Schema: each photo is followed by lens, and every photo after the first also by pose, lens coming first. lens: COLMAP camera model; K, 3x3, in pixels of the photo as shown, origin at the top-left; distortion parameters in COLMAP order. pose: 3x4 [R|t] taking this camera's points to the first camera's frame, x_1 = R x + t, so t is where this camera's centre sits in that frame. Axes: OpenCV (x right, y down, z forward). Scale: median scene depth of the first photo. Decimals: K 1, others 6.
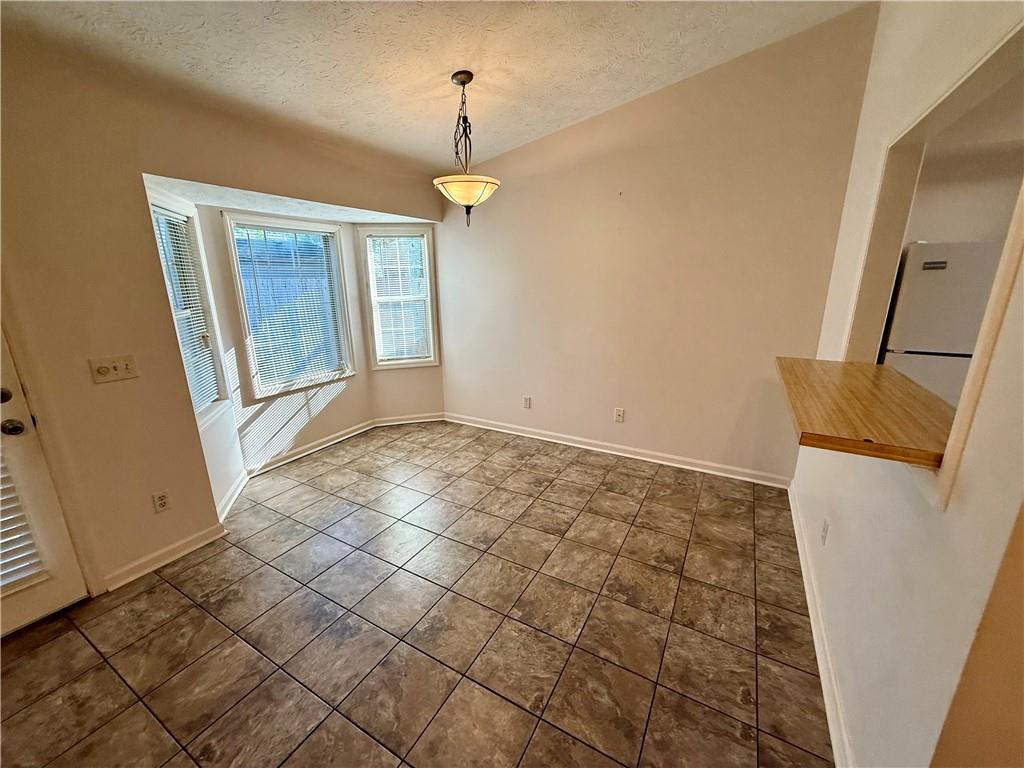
lens RADIAL K [[407.3, 0, 515.6], [0, 407.3, 382.4], [0, 0, 1]] dist [-0.002079, -0.000080]
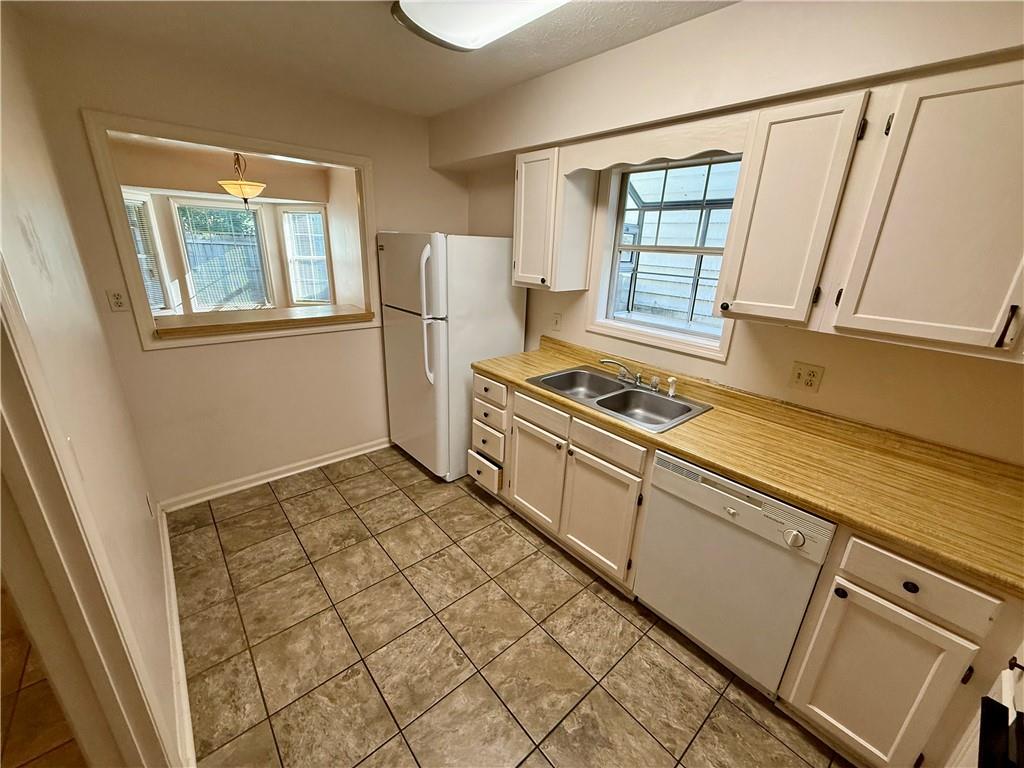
lens RADIAL K [[407.3, 0, 511.3], [0, 407.3, 382.5], [0, 0, 1]] dist [-0.002079, -0.000080]
pose [[0.943632, 0.144364, -0.297854, 0.988810], [-0.125049, 0.988671, 0.083020, 0.018802], [0.306465, -0.041093, 0.950995, -0.164493]]
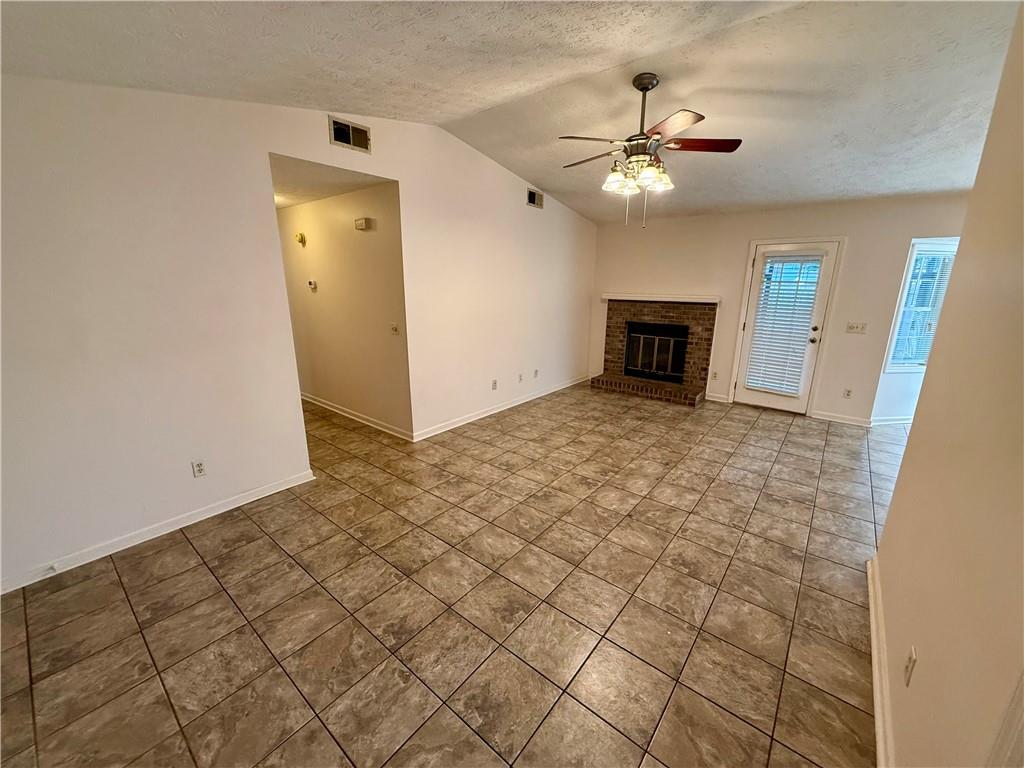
lens RADIAL K [[407.3, 0, 513.9], [0, 407.3, 383.6], [0, 0, 1]] dist [-0.002079, -0.000080]
pose [[-0.165952, 0.244489, -0.955346, 0.870247], [-0.257022, 0.924572, 0.281260, 0.057970], [0.952050, 0.292220, -0.090596, -0.288292]]
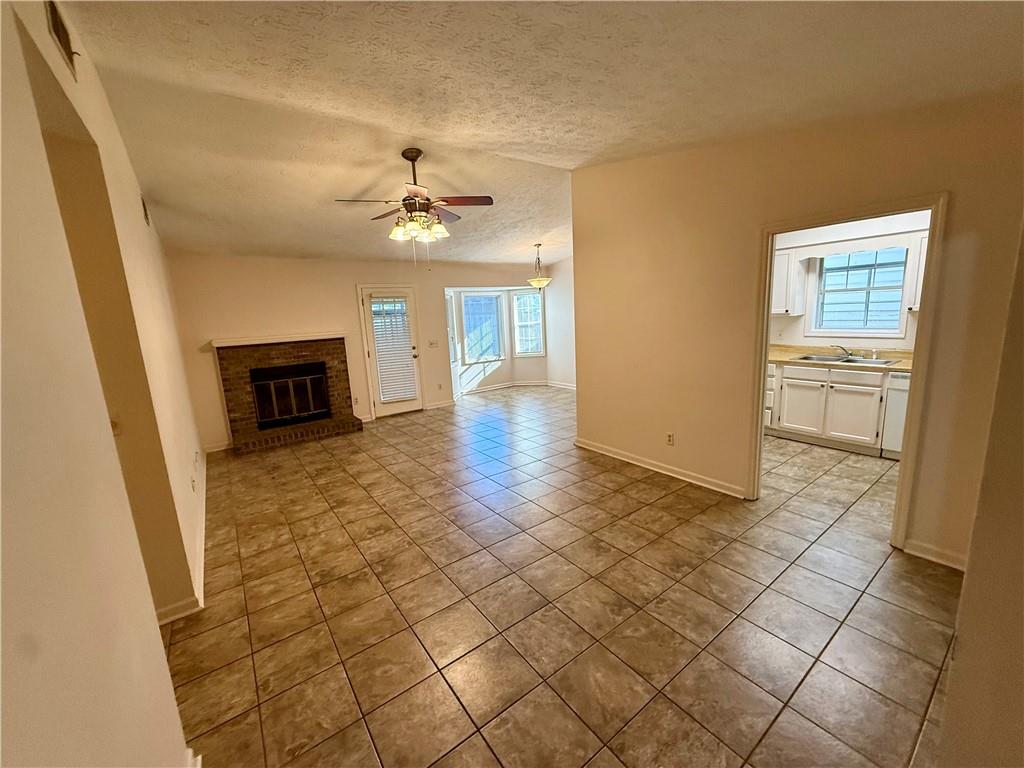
lens RADIAL K [[407.3, 0, 509.0], [0, 407.3, 383.8], [0, 0, 1]] dist [-0.002079, -0.000080]
pose [[0.910996, 0.030126, -0.411314, 0.560039], [-0.058820, 0.996624, -0.057283, 0.257200], [0.408200, 0.076378, 0.909692, -1.023159]]
